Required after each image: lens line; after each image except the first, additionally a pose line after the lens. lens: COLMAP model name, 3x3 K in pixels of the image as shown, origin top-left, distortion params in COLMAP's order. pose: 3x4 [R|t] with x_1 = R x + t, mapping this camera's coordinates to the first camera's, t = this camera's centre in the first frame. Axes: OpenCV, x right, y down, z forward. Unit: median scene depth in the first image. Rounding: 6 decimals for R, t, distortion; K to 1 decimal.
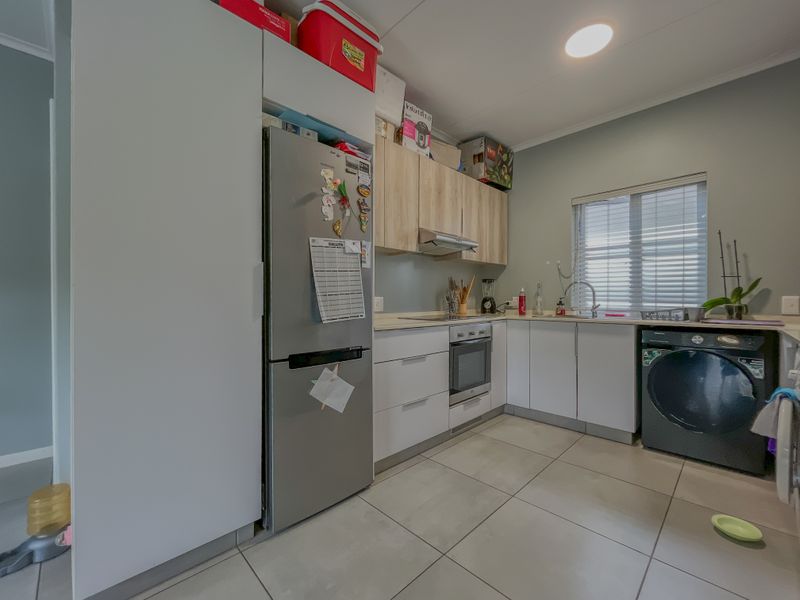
lens RADIAL K [[331.3, 0, 400.0], [0, 331.3, 300.0], [0, 0, 1]] dist [-0.001312, -0.000162]
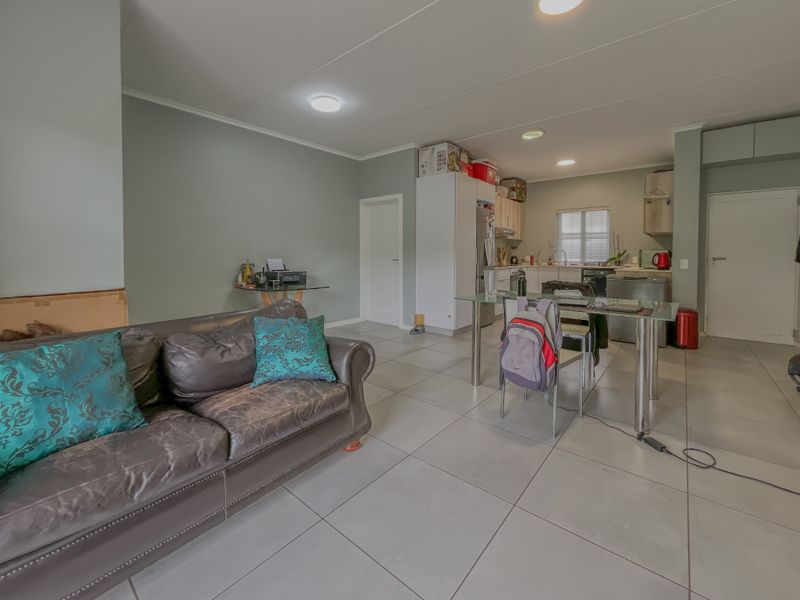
lens RADIAL K [[344.6, 0, 397.4], [0, 344.6, 266.9], [0, 0, 1]] dist [-0.002108, -0.000370]
pose [[0.994508, -0.004243, 0.104578, -0.751979], [0.000399, 0.999324, 0.036752, -0.024212], [-0.104663, -0.036509, 0.993837, -1.145331]]
